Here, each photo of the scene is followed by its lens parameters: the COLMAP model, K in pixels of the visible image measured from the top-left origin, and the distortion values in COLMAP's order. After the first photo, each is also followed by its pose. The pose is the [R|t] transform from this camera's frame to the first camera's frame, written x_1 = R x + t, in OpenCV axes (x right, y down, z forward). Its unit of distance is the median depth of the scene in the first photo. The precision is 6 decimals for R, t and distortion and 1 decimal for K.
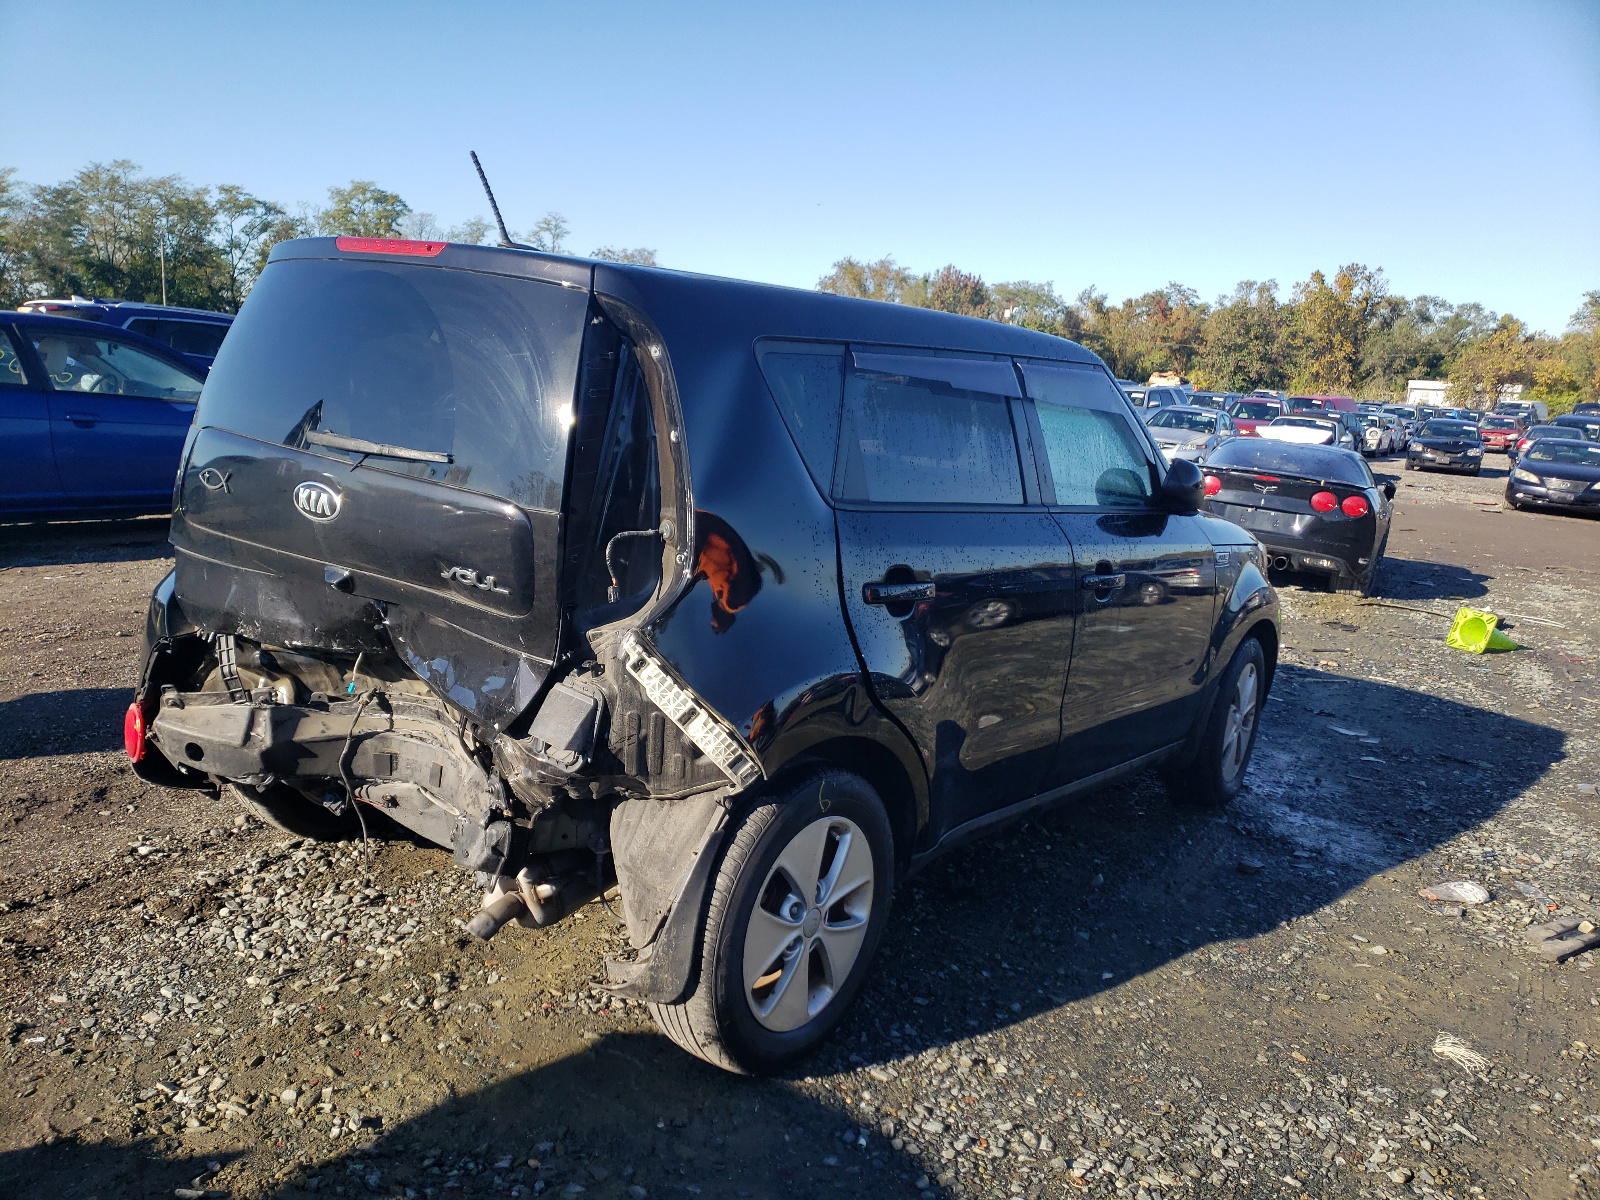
lens RADIAL K [[1381.9, 0, 800.0], [0, 1381.9, 600.0], [0, 0, 1]] dist [0.008342, 0.017404]
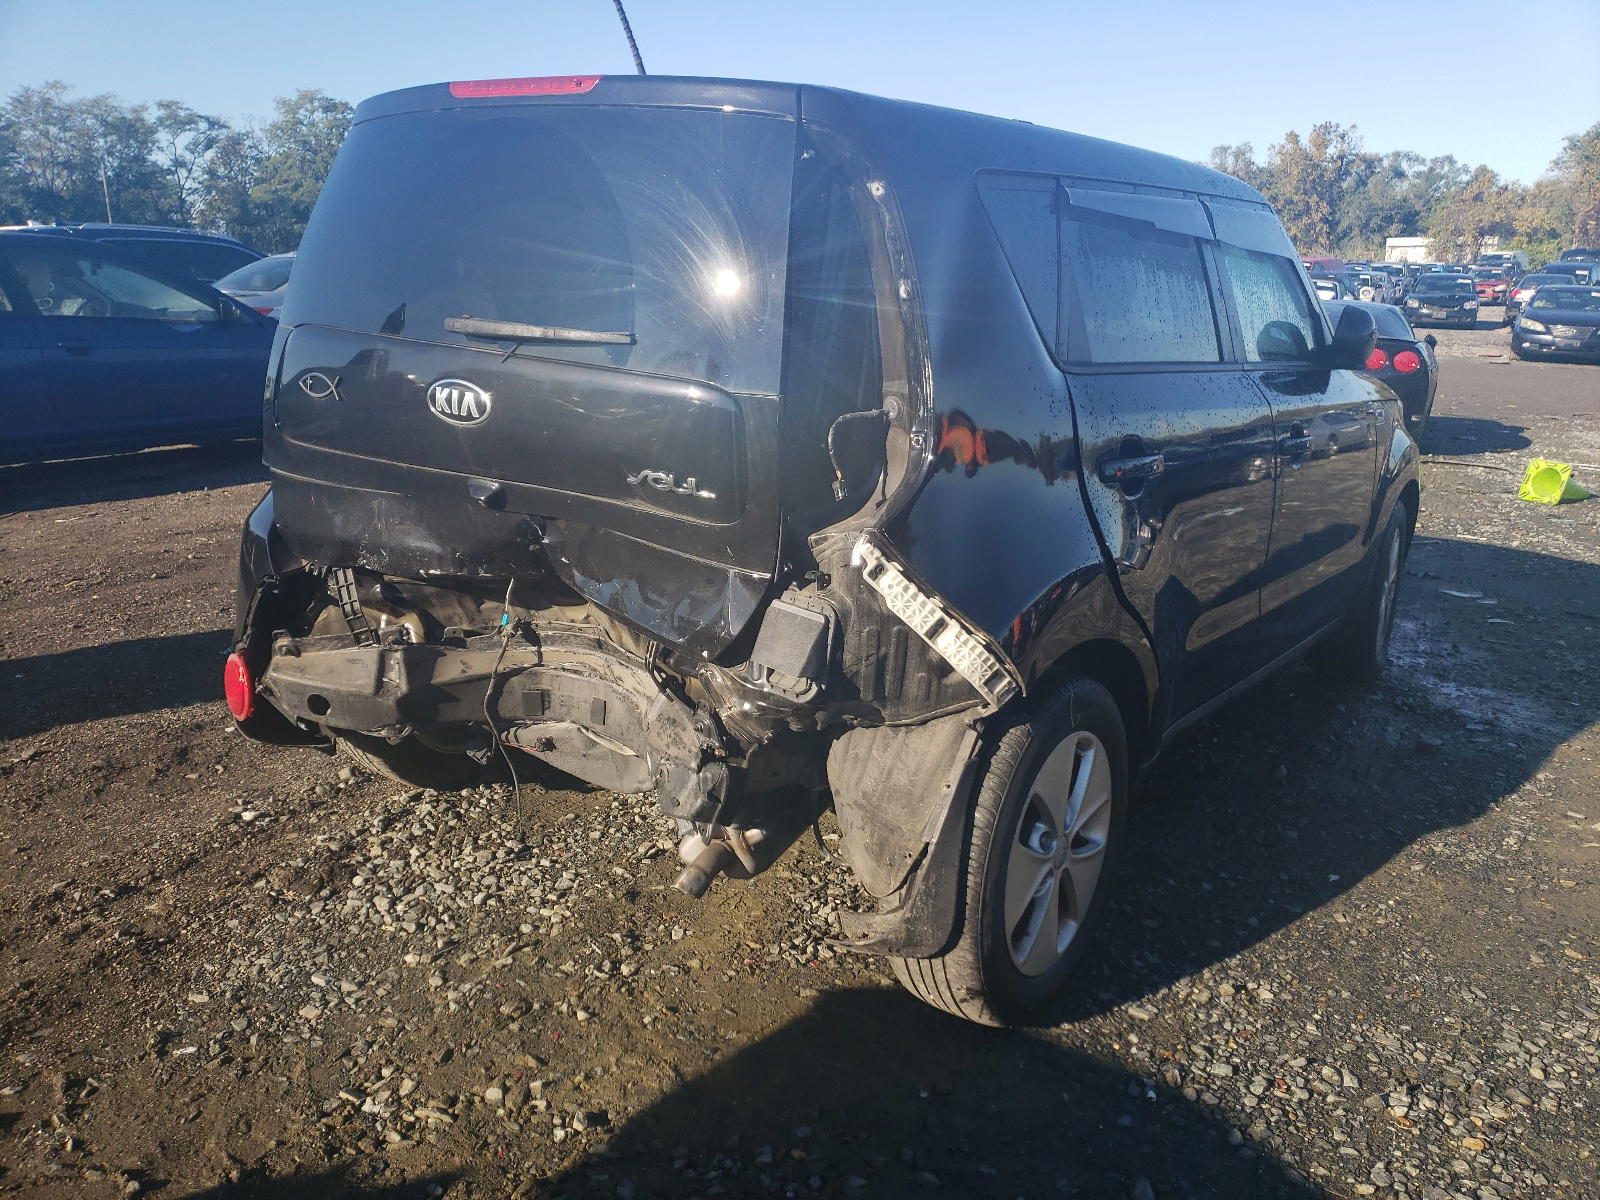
lens RADIAL K [[1343.9, 0, 800.0], [0, 1343.9, 600.0], [0, 0, 1]] dist [0.014017, -0.001323]
pose [[0.997240, -0.065794, 0.034393, -0.164911], [0.063019, 0.995089, 0.076333, -0.001253], [-0.039246, -0.073955, 0.996489, 0.157046]]
